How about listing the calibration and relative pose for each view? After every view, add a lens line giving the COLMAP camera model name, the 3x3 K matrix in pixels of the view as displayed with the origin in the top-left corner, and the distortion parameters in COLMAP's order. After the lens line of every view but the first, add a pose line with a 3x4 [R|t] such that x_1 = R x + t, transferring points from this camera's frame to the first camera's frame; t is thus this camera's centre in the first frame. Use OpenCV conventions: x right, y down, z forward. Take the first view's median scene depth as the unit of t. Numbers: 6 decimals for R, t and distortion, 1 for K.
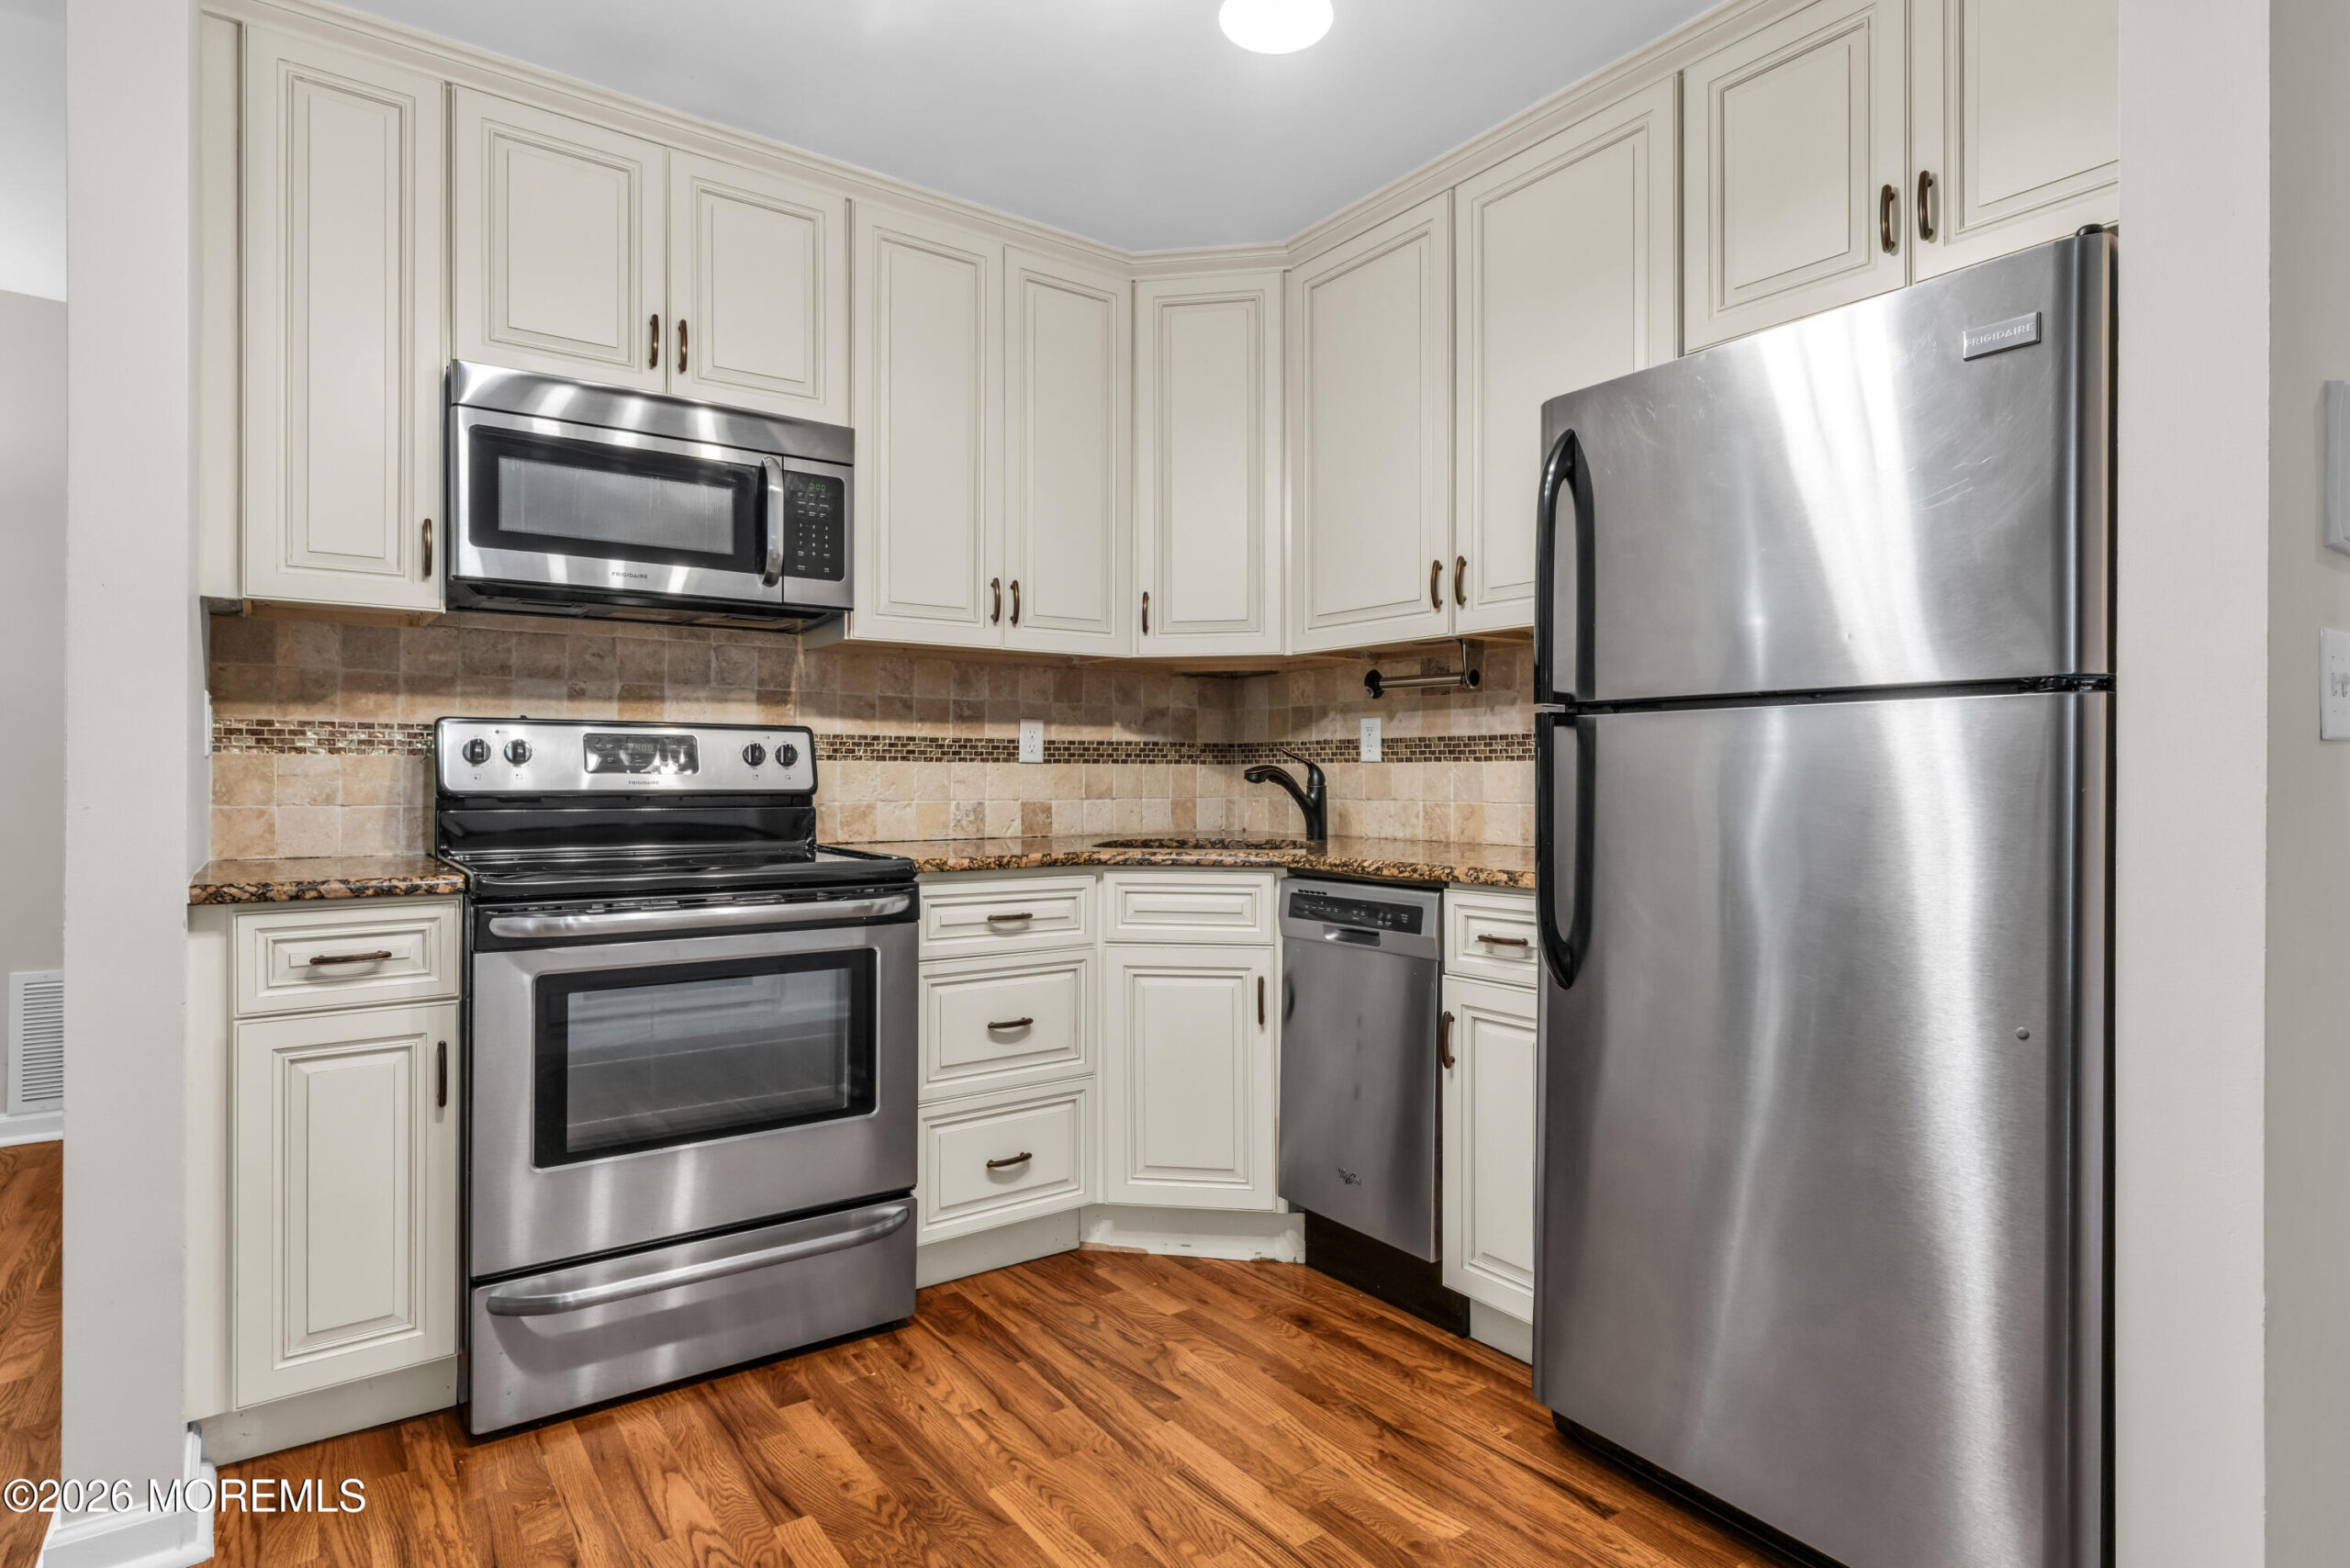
lens RADIAL K [[1202.0, 0, 1167.5], [0, 1202.0, 776.8], [0, 0, 1]] dist [-0.000173, -0.000415]
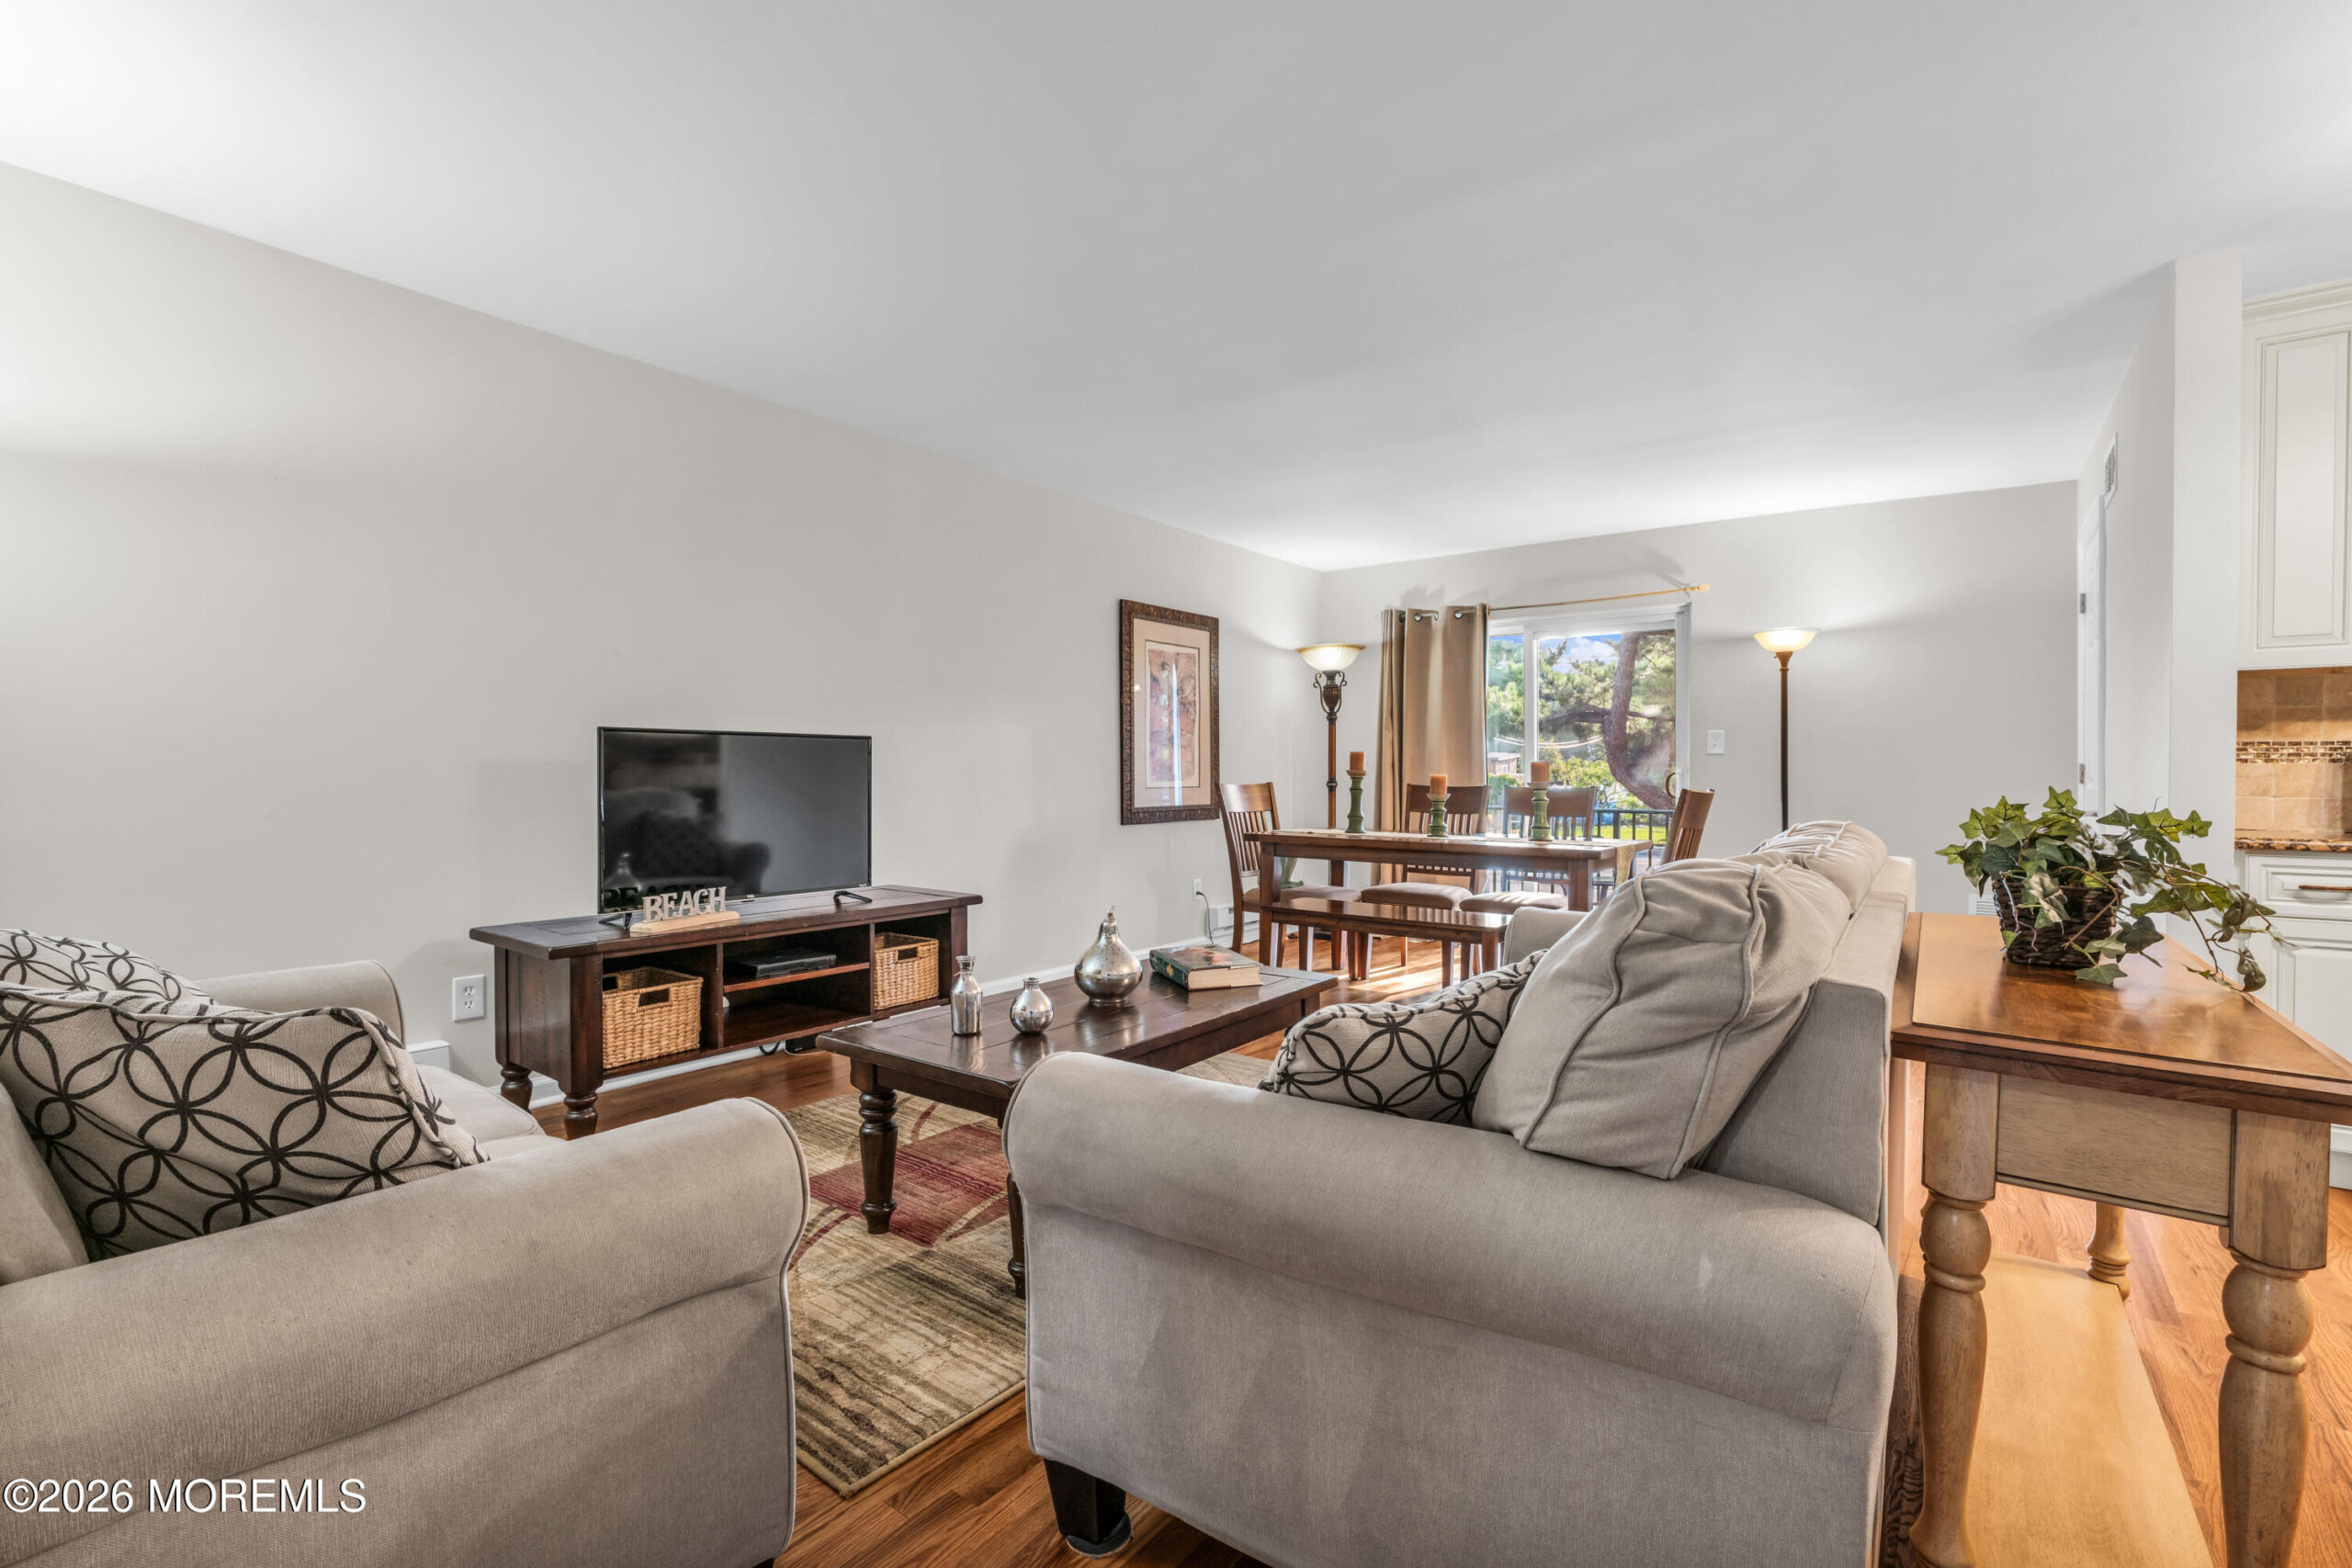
lens RADIAL K [[1041.6, 0, 1176.0], [0, 1041.6, 784.0], [0, 0, 1]] dist [0.000969, -0.000009]
pose [[0.286151, 0.005872, -0.958166, 0.167037], [-0.005514, 0.999975, 0.004481, 0.009096], [0.958169, 0.004001, 0.286176, -0.664533]]
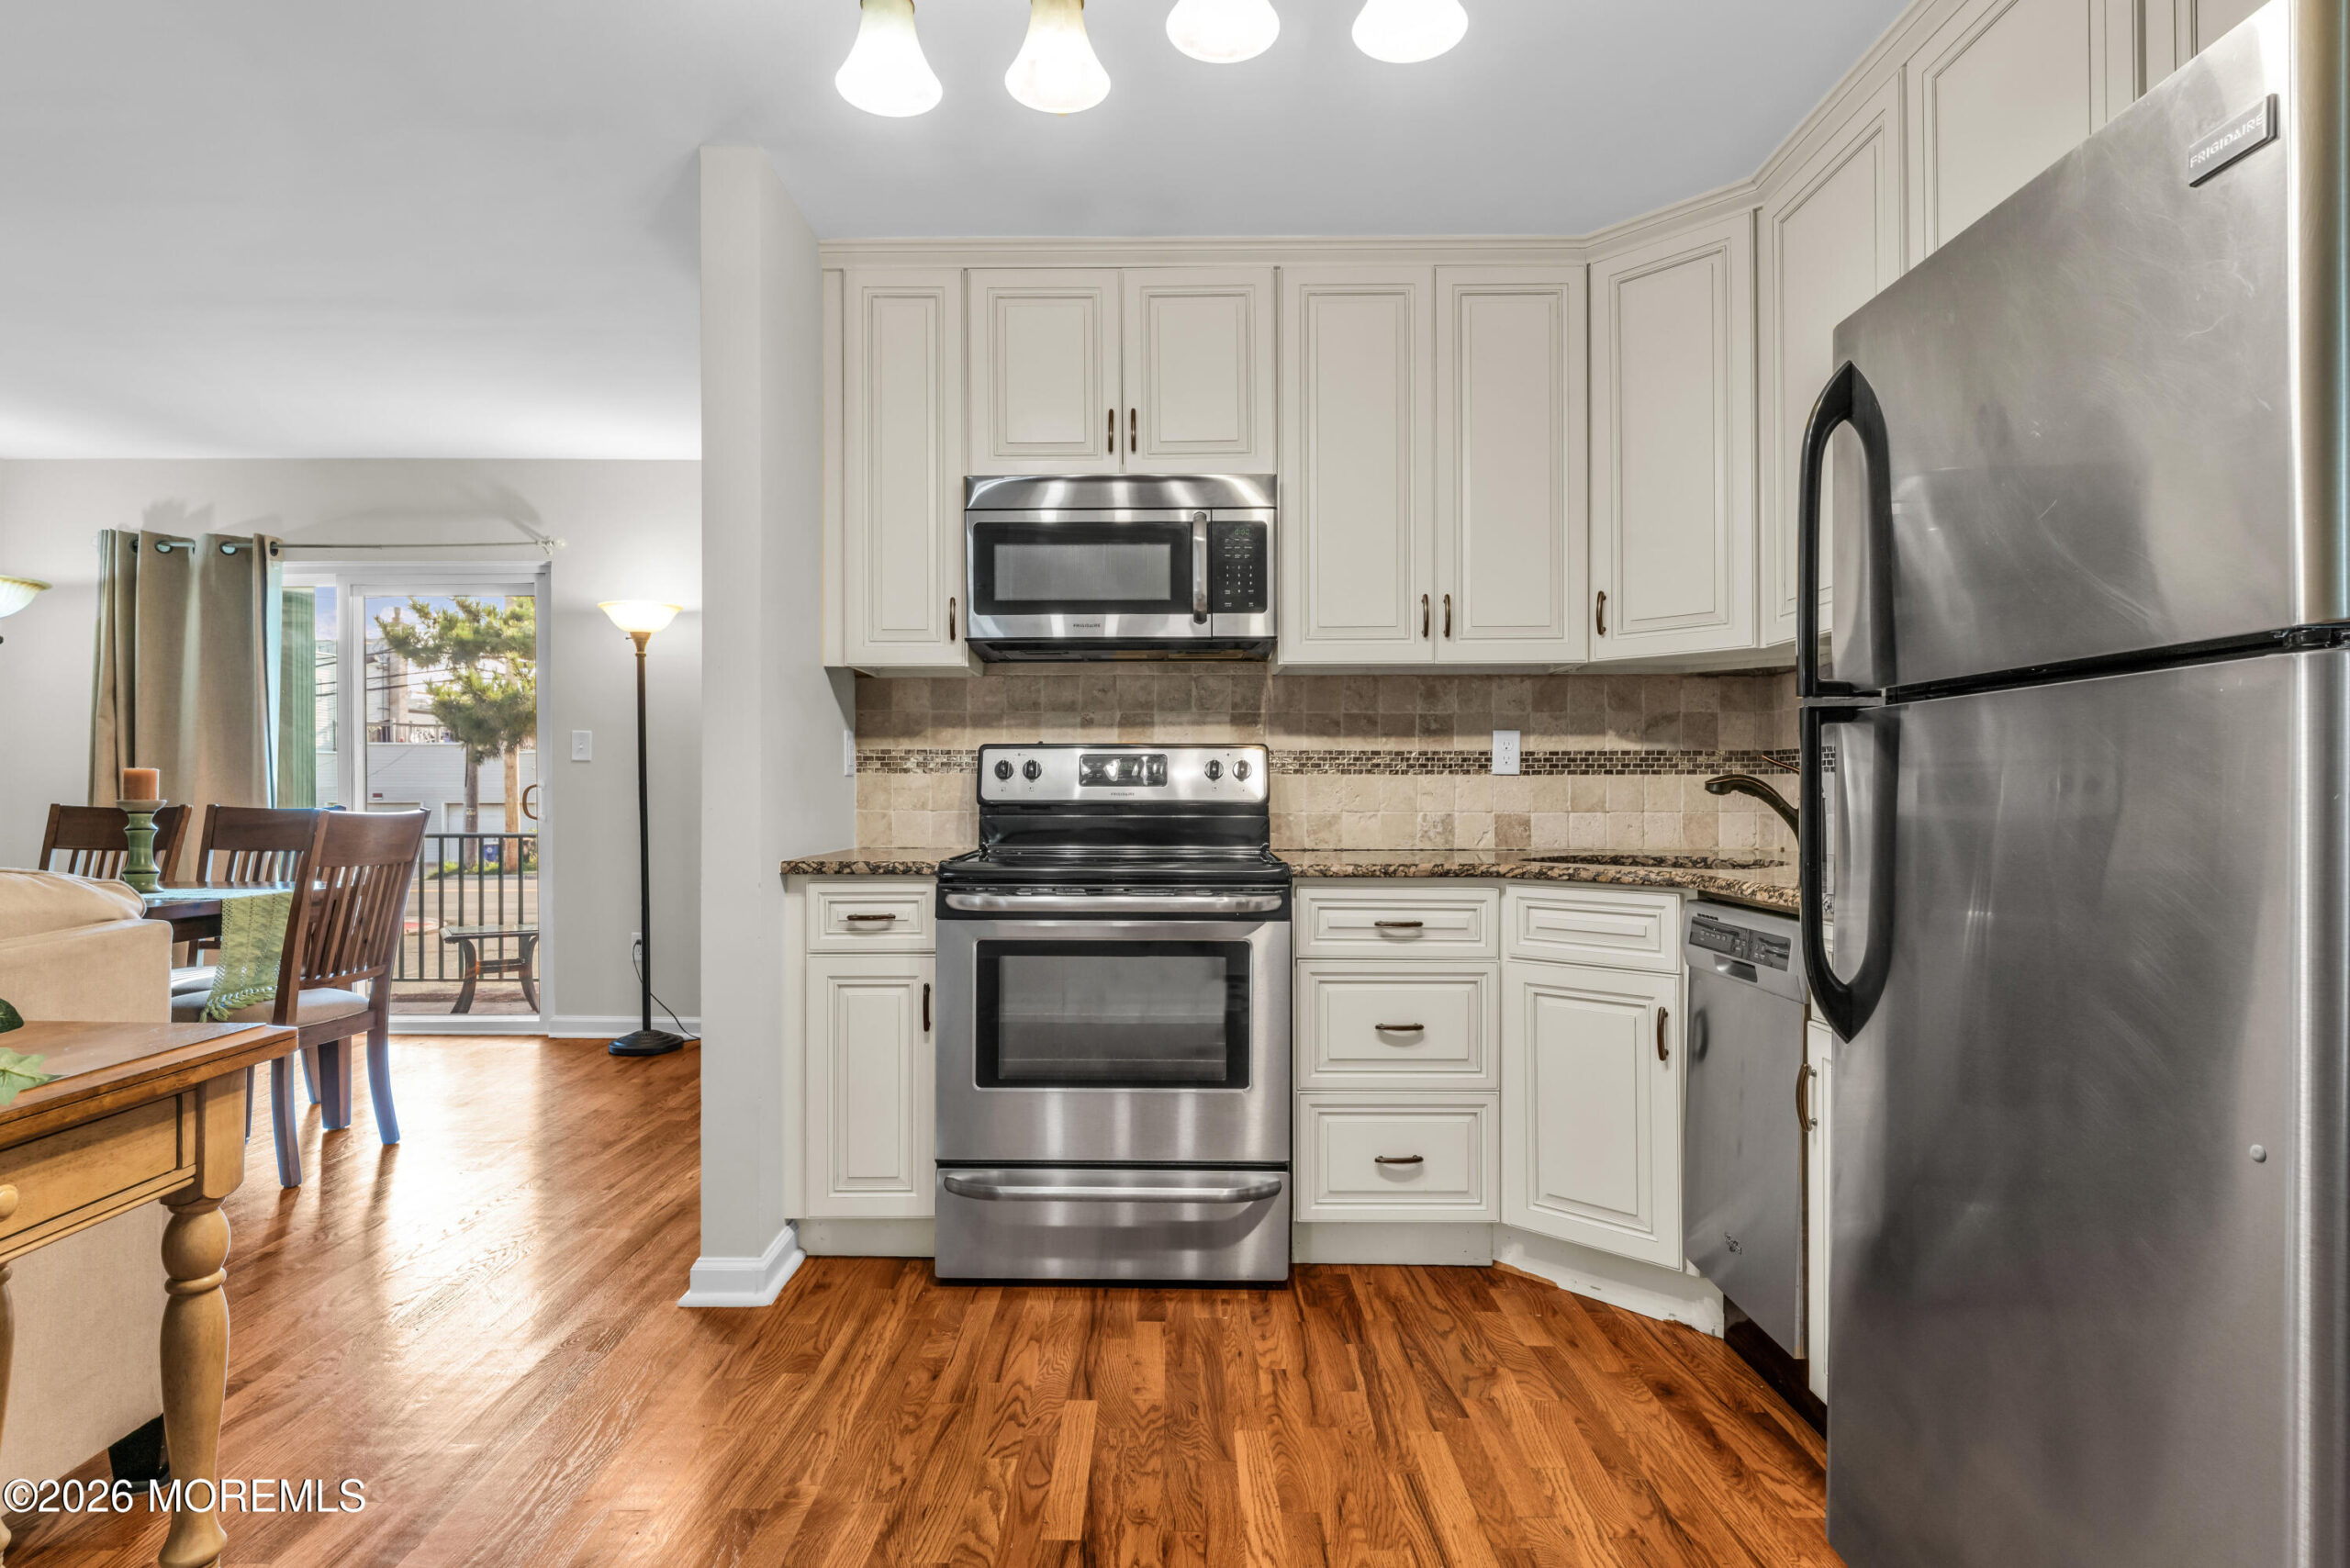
lens RADIAL K [[1219.4, 0, 1169.0], [0, 1219.4, 787.5], [0, 0, 1]] dist [-0.000855, -0.001156]
pose [[0.804917, -0.004268, -0.593371, 0.334684], [0.001575, 0.999986, -0.005055, 0.004657], [0.593385, 0.003134, 0.804913, 0.040073]]
